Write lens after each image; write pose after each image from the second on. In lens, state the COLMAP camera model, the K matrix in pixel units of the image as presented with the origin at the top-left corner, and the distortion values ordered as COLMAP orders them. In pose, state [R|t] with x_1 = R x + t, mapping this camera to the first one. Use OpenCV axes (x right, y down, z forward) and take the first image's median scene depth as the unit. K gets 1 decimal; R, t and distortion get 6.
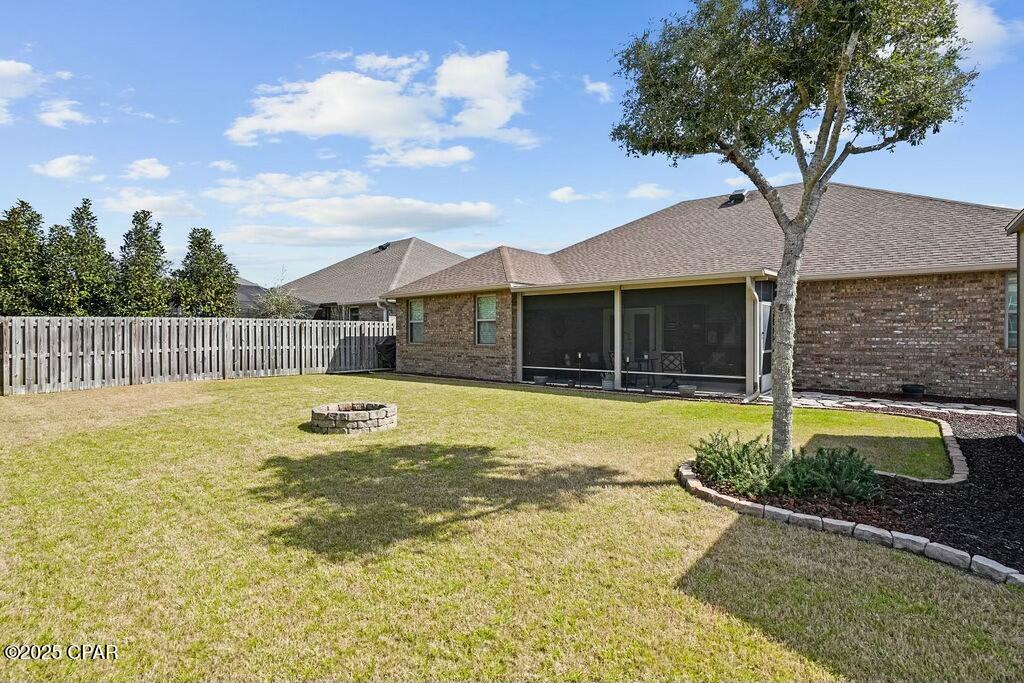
lens RADIAL K [[514.5, 0, 513.4], [0, 514.5, 333.6], [0, 0, 1]] dist [-0.043450, 0.020605]
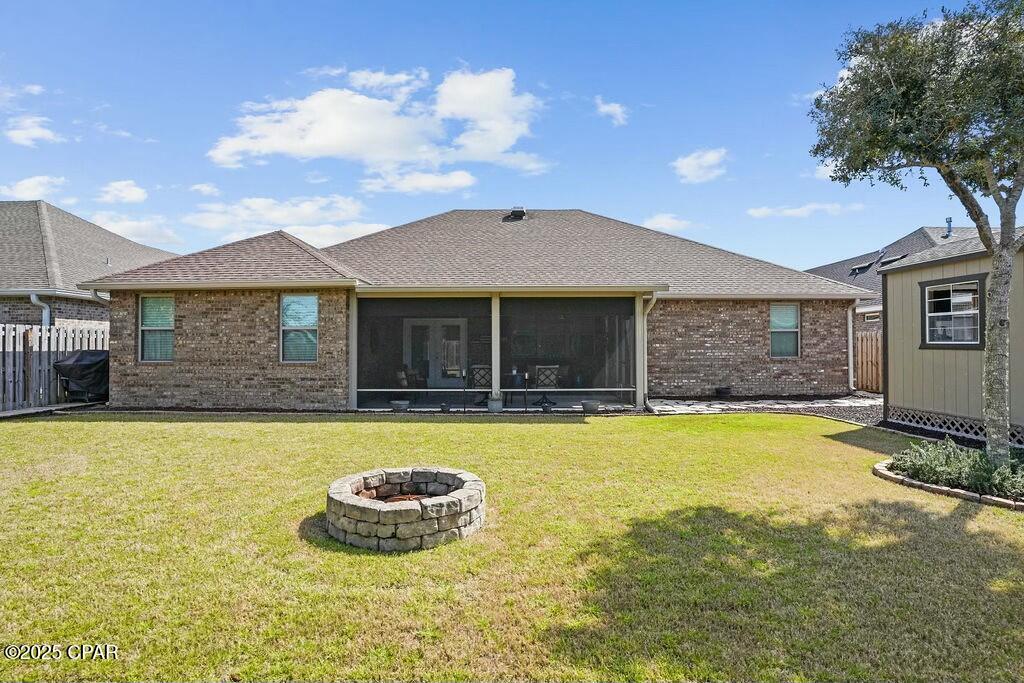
lens RADIAL K [[514.5, 0, 513.3], [0, 514.5, 333.8], [0, 0, 1]] dist [-0.043450, 0.020605]
pose [[0.775498, 0.014991, 0.631172, -0.360487], [0.000353, 0.999708, -0.024179, -0.000821], [-0.631350, 0.018974, 0.775266, 0.324995]]
